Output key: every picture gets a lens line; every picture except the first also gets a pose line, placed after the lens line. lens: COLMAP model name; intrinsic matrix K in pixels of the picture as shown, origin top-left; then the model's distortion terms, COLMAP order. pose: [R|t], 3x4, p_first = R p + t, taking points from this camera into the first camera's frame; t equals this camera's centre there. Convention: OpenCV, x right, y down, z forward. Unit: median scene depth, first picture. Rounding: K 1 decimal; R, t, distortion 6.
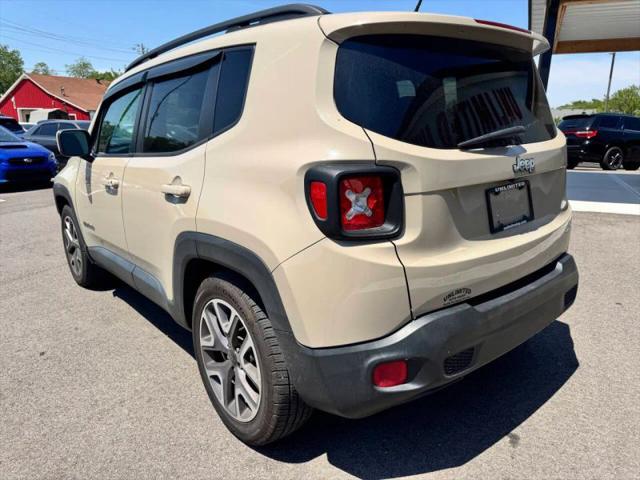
lens RADIAL K [[455.4, 0, 320.0], [0, 455.4, 240.0], [0, 0, 1]] dist [0.046052, -0.007991]
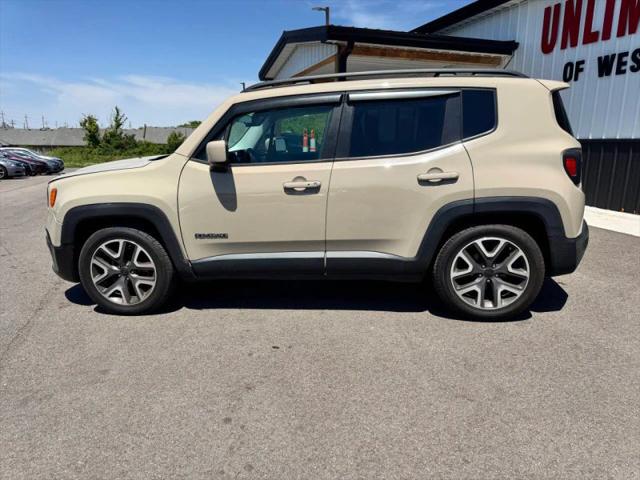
lens RADIAL K [[455.4, 0, 320.0], [0, 455.4, 240.0], [0, 0, 1]] dist [0.046052, -0.007991]
pose [[0.727409, -0.153557, 0.668803, -1.938293], [0.177287, 0.983605, 0.033013, -0.025779], [-0.662907, 0.094557, 0.742707, 0.183223]]
